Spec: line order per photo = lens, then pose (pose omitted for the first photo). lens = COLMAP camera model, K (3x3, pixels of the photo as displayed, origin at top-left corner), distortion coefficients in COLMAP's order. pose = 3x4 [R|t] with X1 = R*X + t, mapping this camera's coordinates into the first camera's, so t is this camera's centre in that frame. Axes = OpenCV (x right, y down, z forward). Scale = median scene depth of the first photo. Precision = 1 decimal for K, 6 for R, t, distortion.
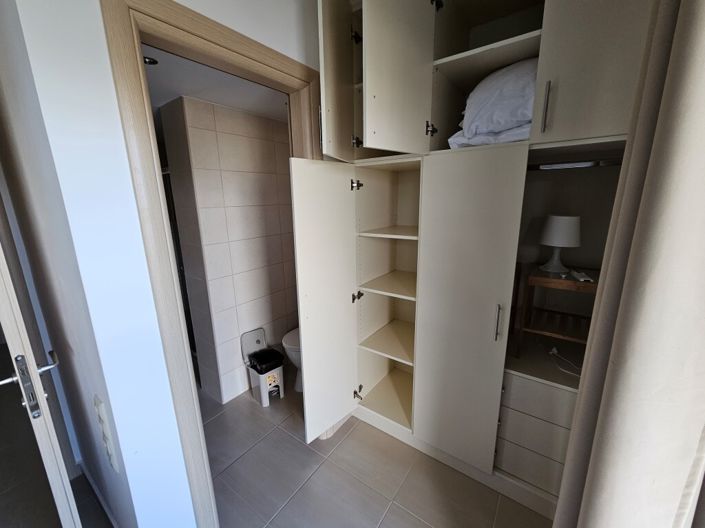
lens RADIAL K [[291.2, 0, 353.2], [0, 291.2, 264.9], [0, 0, 1]] dist [0.002402, 0.000677]
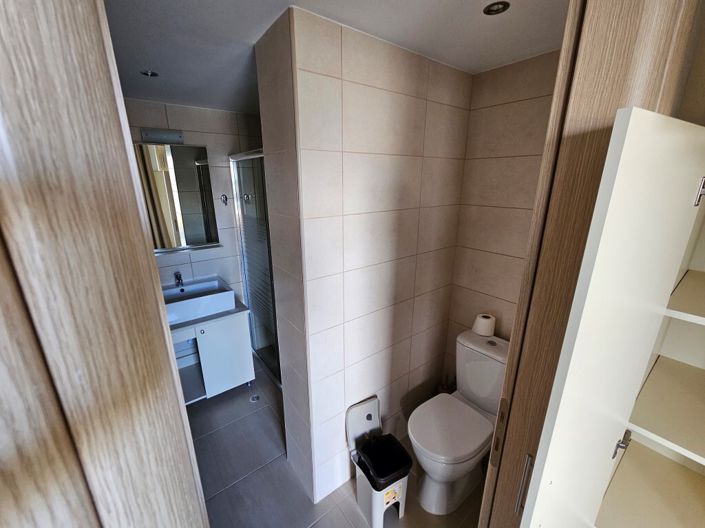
lens RADIAL K [[291.2, 0, 349.9], [0, 291.2, 263.6], [0, 0, 1]] dist [0.002402, 0.000677]
pose [[0.956912, 0.090849, -0.275800, -0.230608], [-0.076875, 0.995168, 0.061085, -0.124105], [0.280016, -0.037251, 0.959272, 0.391773]]
